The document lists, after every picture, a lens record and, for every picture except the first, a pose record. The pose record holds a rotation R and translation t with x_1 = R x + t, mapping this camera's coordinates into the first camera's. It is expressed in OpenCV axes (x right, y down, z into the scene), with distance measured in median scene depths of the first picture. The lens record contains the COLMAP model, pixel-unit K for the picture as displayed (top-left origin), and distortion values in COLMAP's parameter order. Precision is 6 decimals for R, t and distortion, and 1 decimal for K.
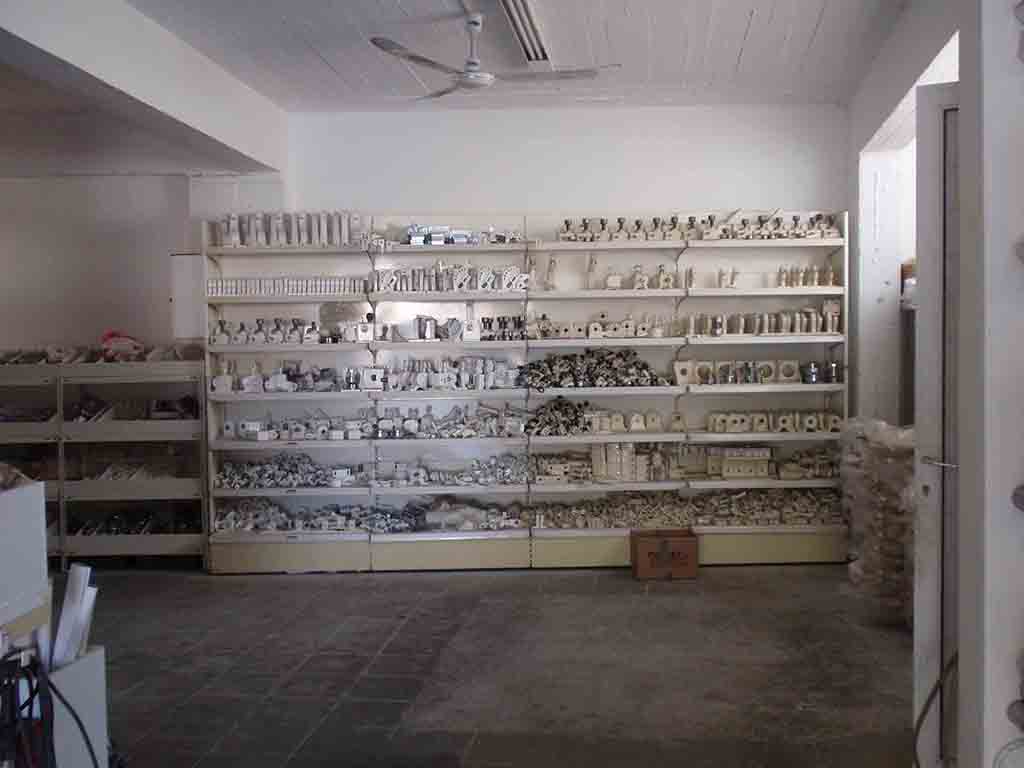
lens RADIAL K [[1125.1, 0, 512.2], [0, 1125.1, 383.9], [0, 0, 1]] dist [-0.007342, 0.000000]
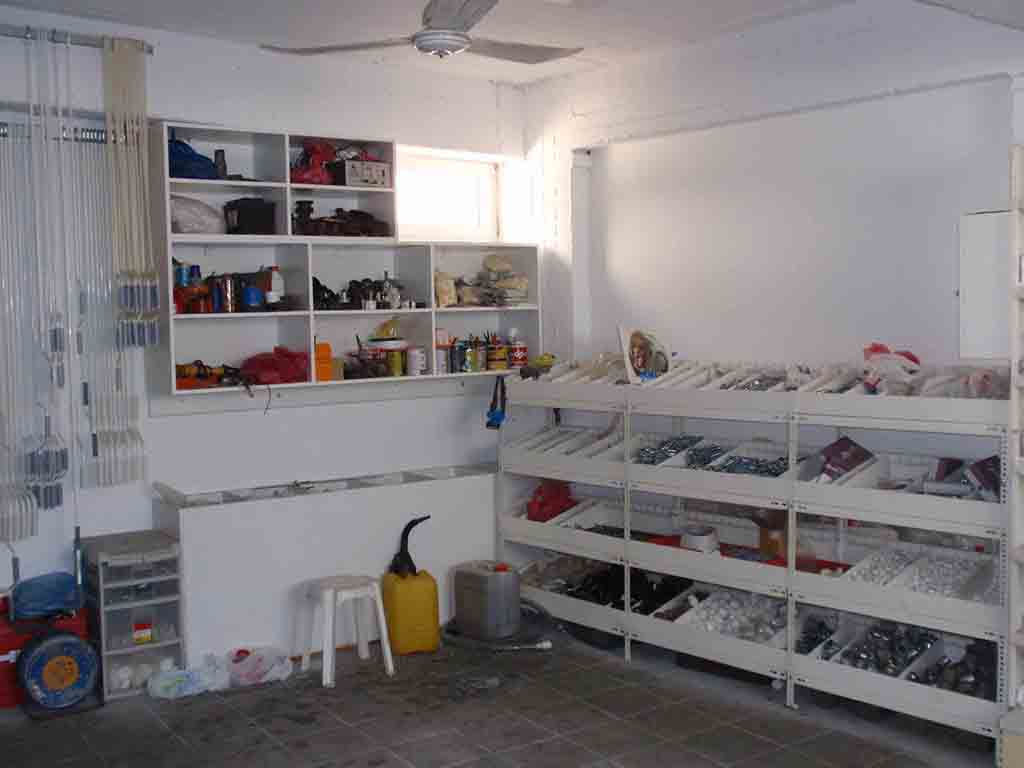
lens RADIAL K [[1125.1, 0, 512.8], [0, 1125.1, 381.6], [0, 0, 1]] dist [-0.007342, 0.000000]
pose [[0.656805, 0.042449, -0.752864, -0.013634], [-0.017540, 0.999004, 0.041025, -0.047985], [0.753856, -0.013740, 0.656896, 0.434871]]
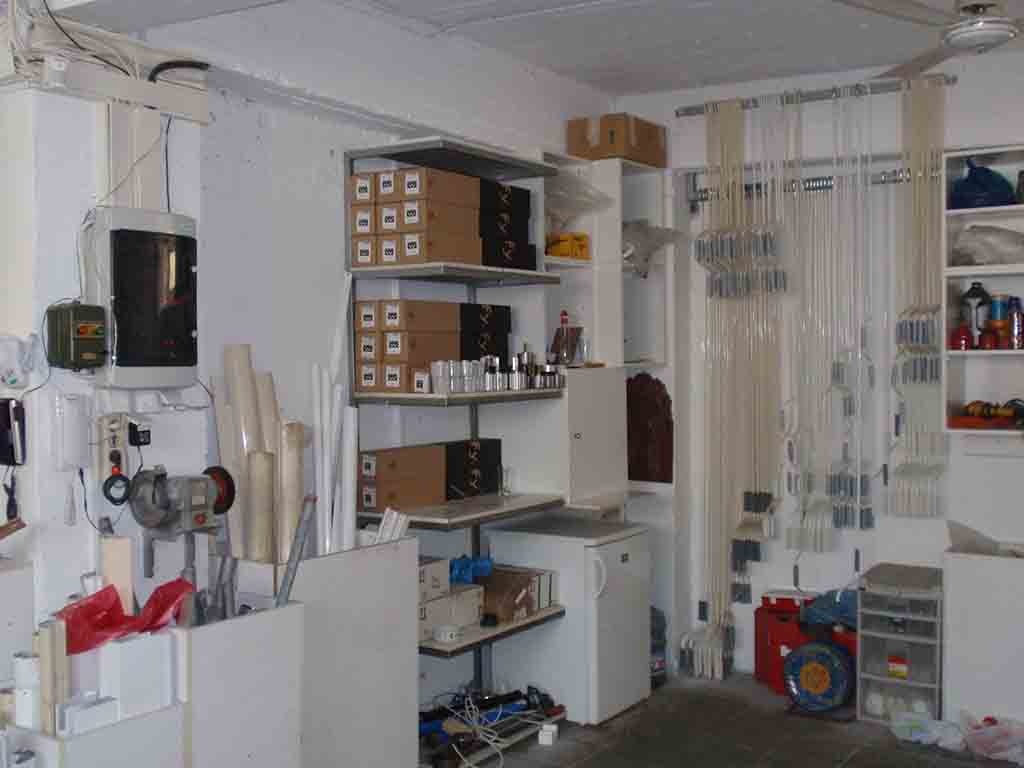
lens RADIAL K [[1125.1, 0, 512.1], [0, 1125.1, 385.0], [0, 0, 1]] dist [-0.007342, 0.000000]
pose [[-0.457592, 0.039196, -0.888298, 0.106790], [-0.025883, 0.998017, 0.057371, -0.092687], [0.888785, 0.049244, -0.455670, 1.253044]]
